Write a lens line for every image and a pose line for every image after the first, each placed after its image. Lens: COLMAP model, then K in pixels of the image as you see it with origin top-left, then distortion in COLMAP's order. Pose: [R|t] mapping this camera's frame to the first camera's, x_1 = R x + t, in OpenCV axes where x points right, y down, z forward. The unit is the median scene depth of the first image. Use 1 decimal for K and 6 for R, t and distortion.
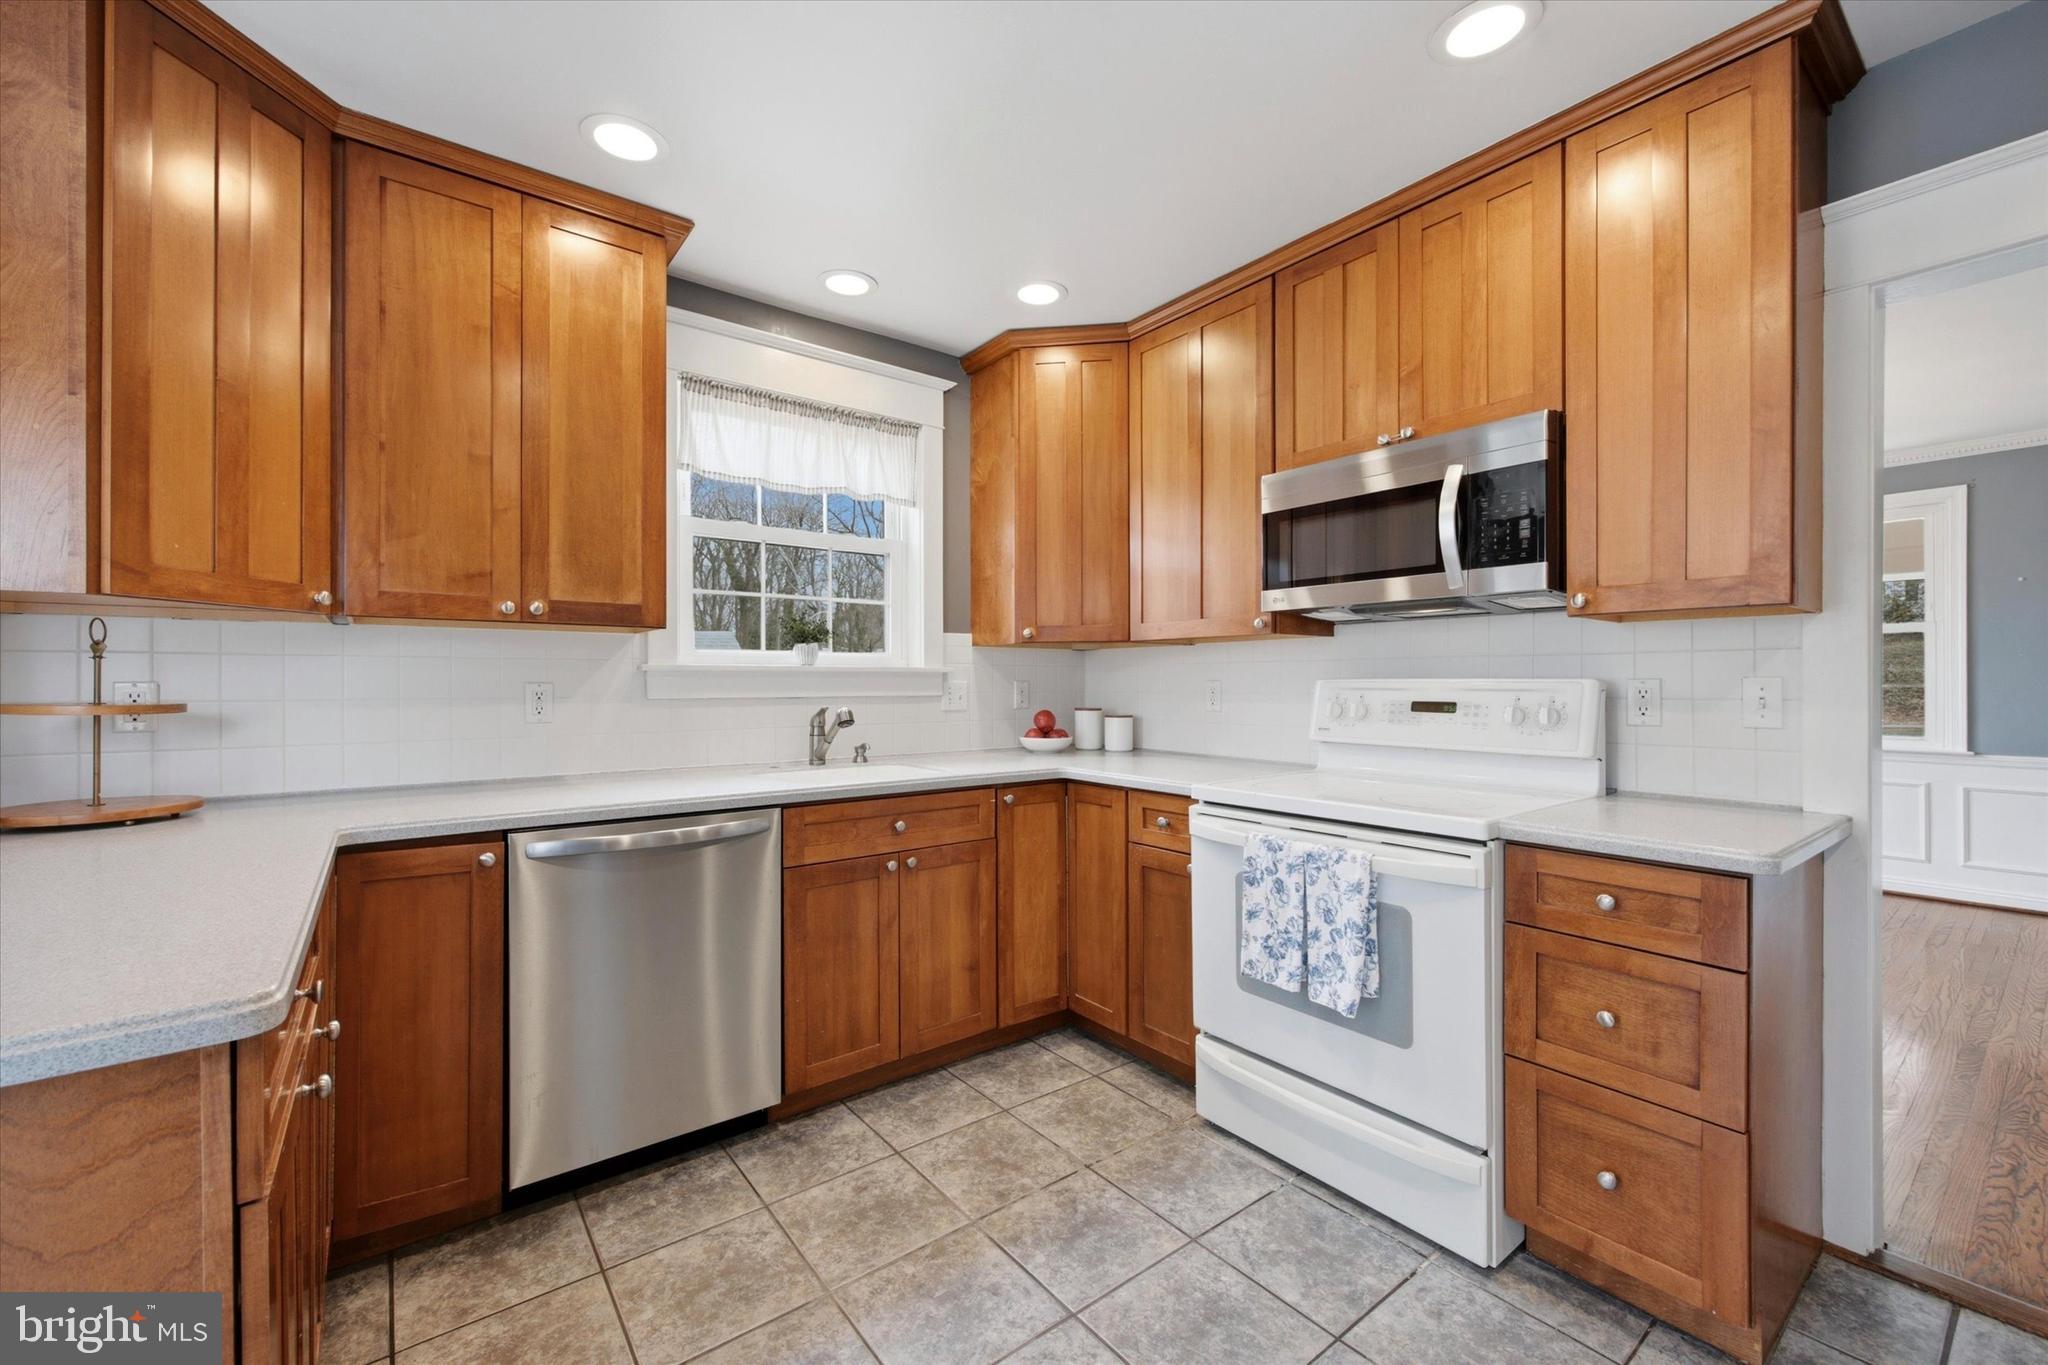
lens RADIAL K [[831.6, 0, 1042.7], [0, 831.6, 681.9], [0, 0, 1]] dist [-0.002476, 0.000543]
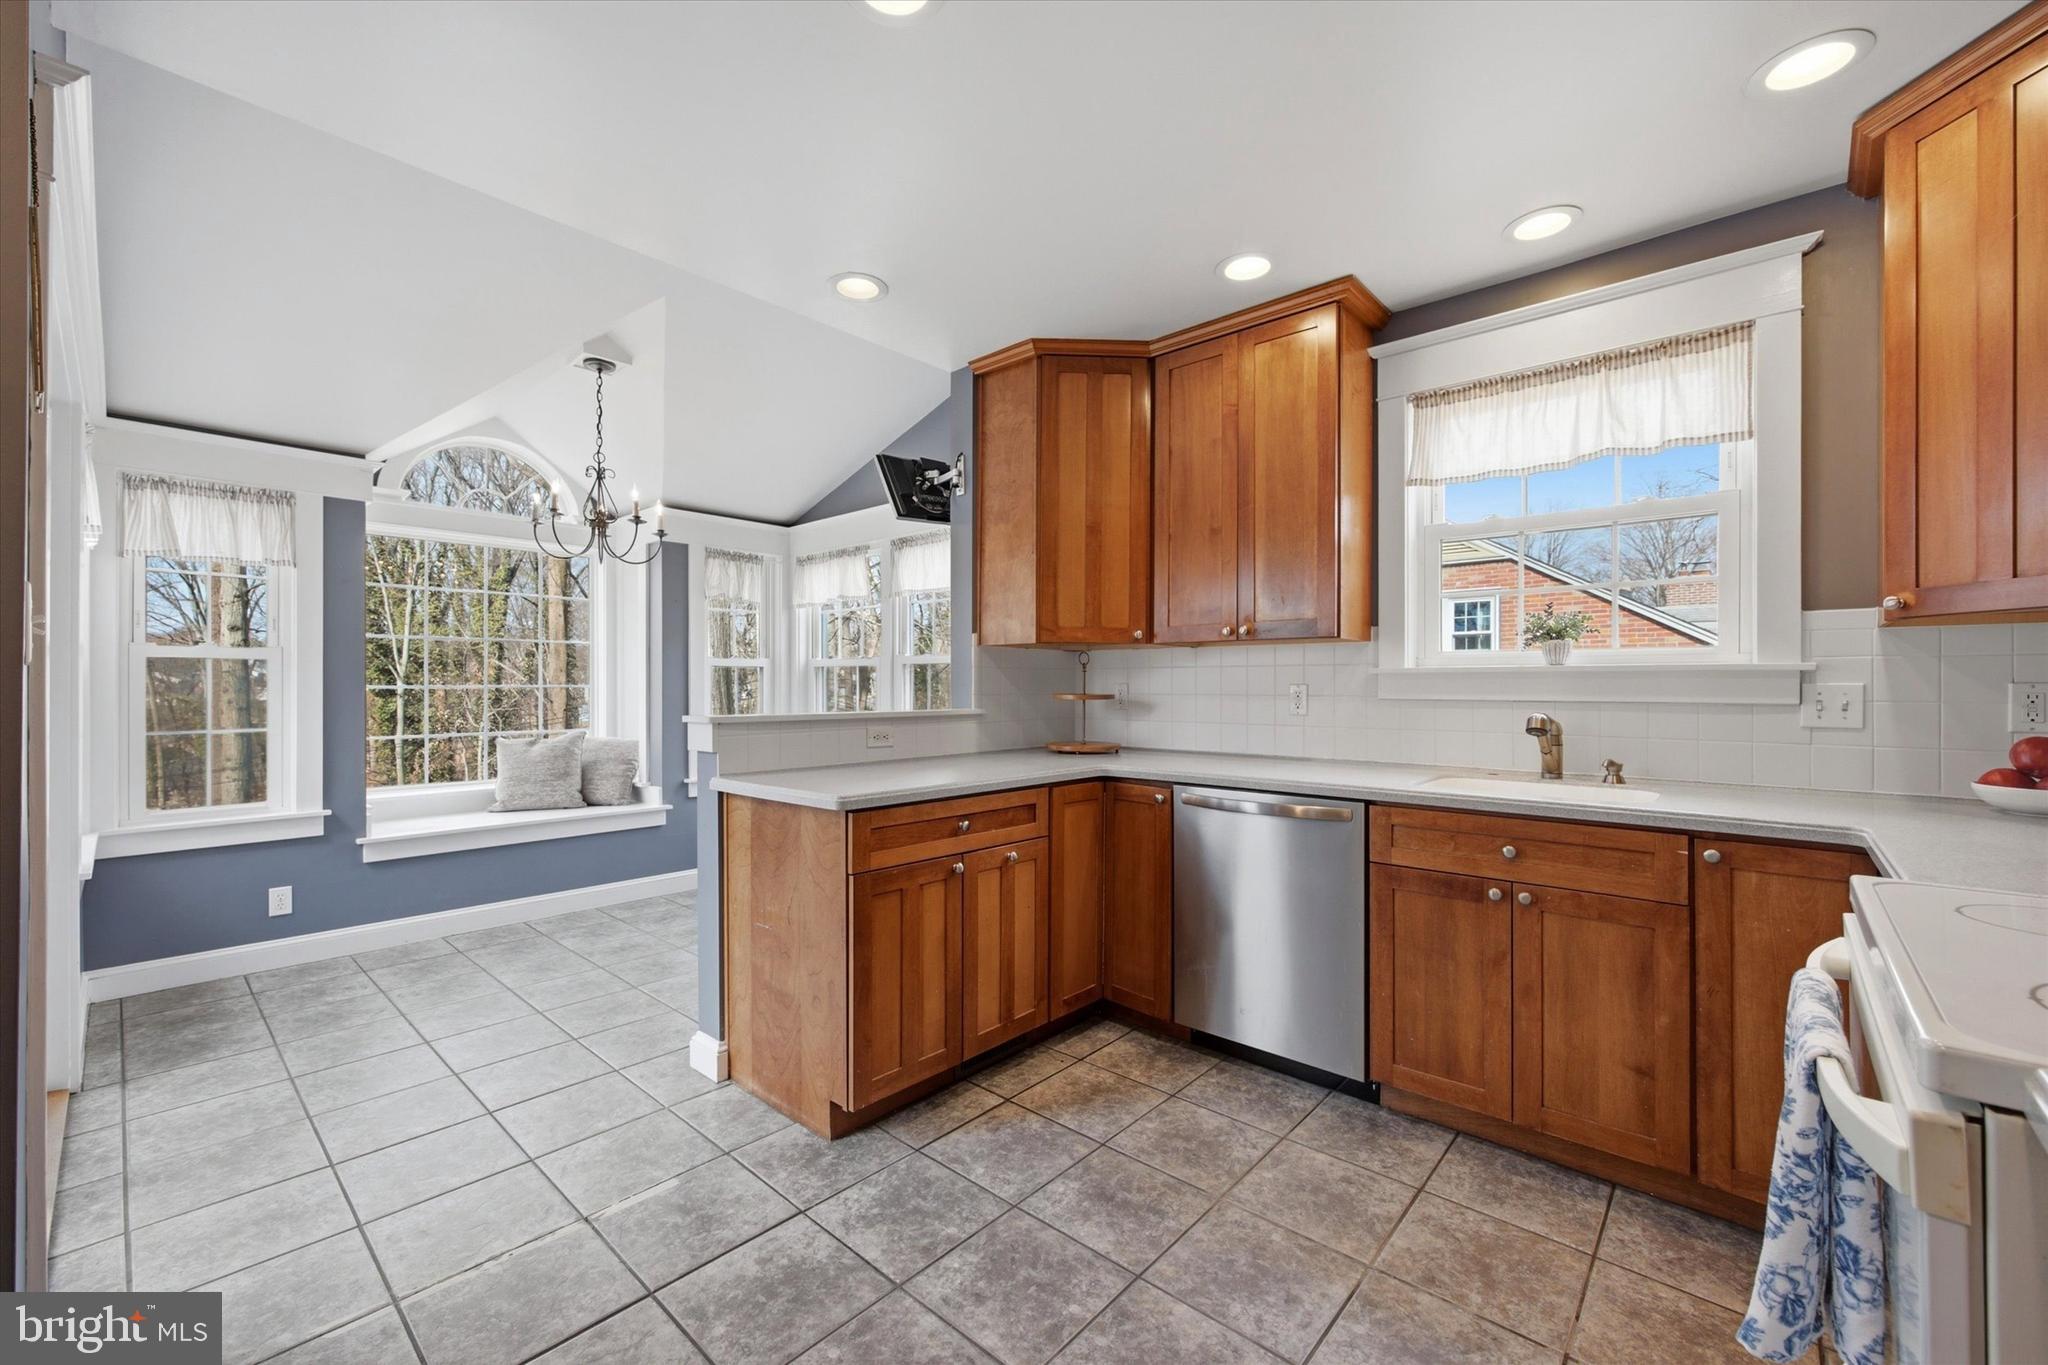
lens RADIAL K [[831.6, 0, 1014.0], [0, 831.6, 682.1], [0, 0, 1]] dist [-0.002476, 0.000543]
pose [[0.158558, 0.000113, -0.987350, 0.608922], [-0.000655, 1.000000, 0.000009, -0.001794], [0.987349, 0.000645, 0.158558, 0.363804]]
